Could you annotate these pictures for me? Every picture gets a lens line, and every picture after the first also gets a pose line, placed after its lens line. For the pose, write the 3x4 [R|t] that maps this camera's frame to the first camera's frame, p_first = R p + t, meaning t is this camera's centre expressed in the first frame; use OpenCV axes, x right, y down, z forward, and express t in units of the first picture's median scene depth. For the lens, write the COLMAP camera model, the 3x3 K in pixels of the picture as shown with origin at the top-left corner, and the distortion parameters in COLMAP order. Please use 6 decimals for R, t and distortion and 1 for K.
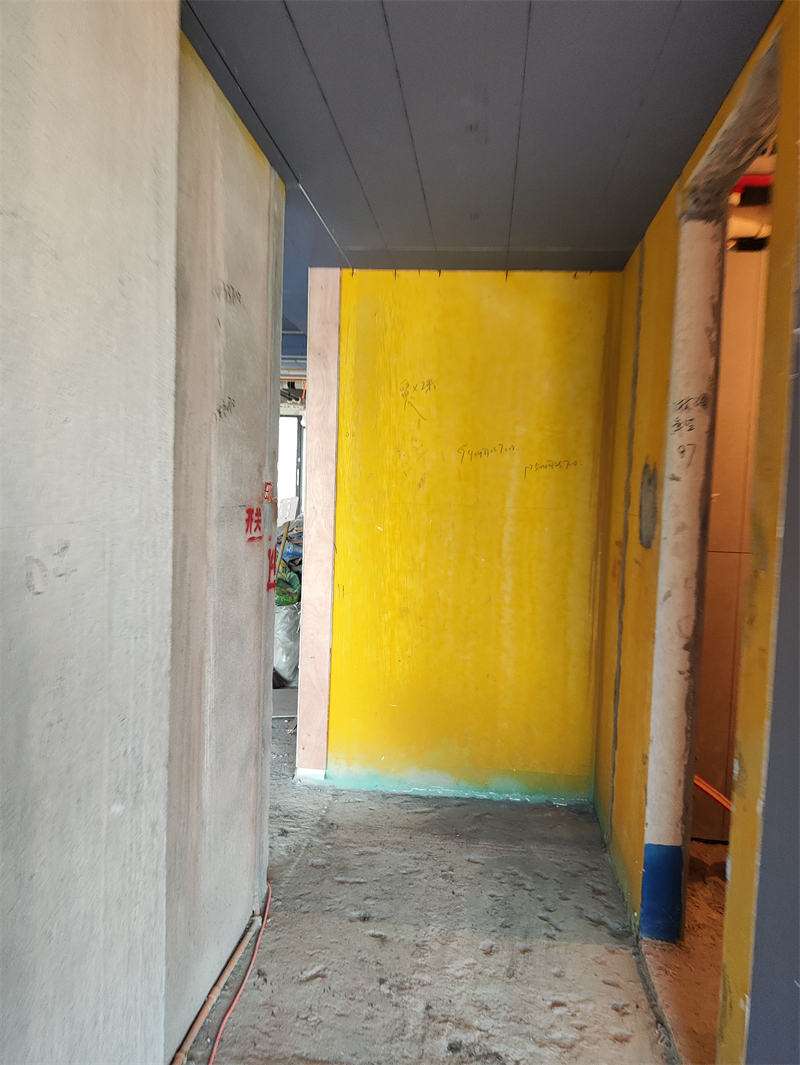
lens RADIAL K [[790.7, 0, 393.1], [0, 790.7, 532.2], [0, 0, 1]] dist [0.081680, -0.142106]
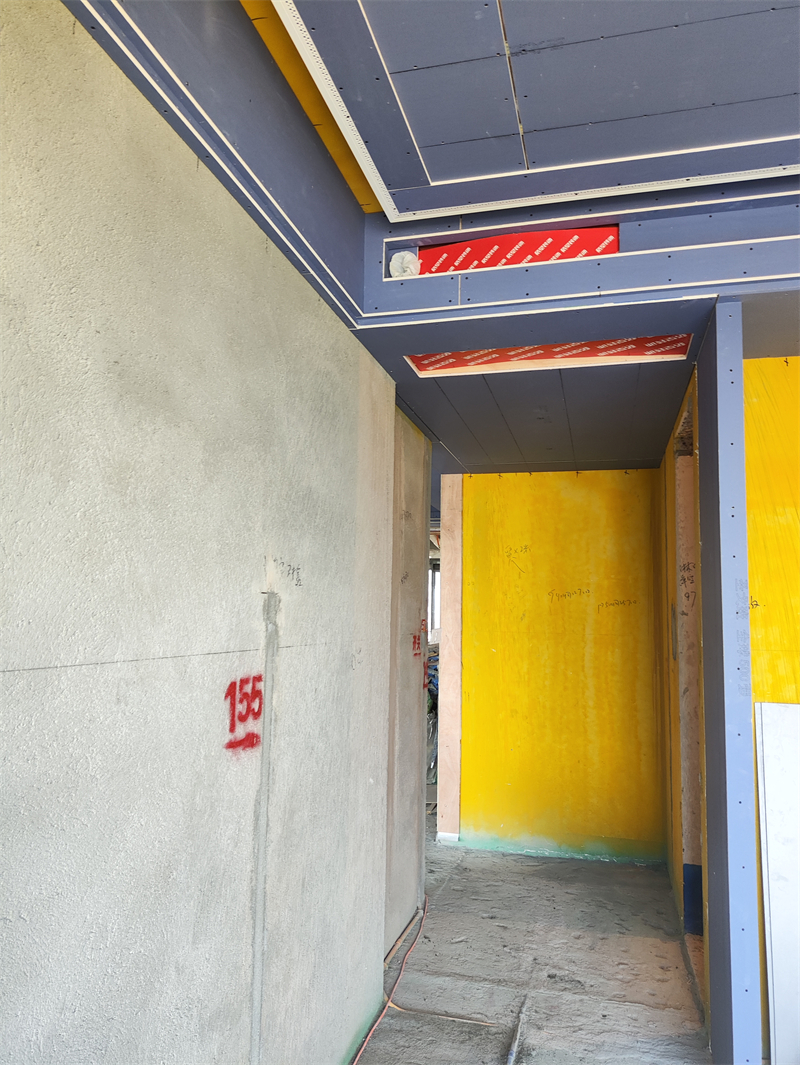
lens RADIAL K [[790.7, 0, 393.1], [0, 790.7, 532.2], [0, 0, 1]] dist [0.081680, -0.142106]
pose [[0.990031, -0.030154, -0.137583, 0.006204], [0.007110, 0.986269, -0.164994, 0.020718], [0.140669, 0.162371, 0.976651, -0.457411]]
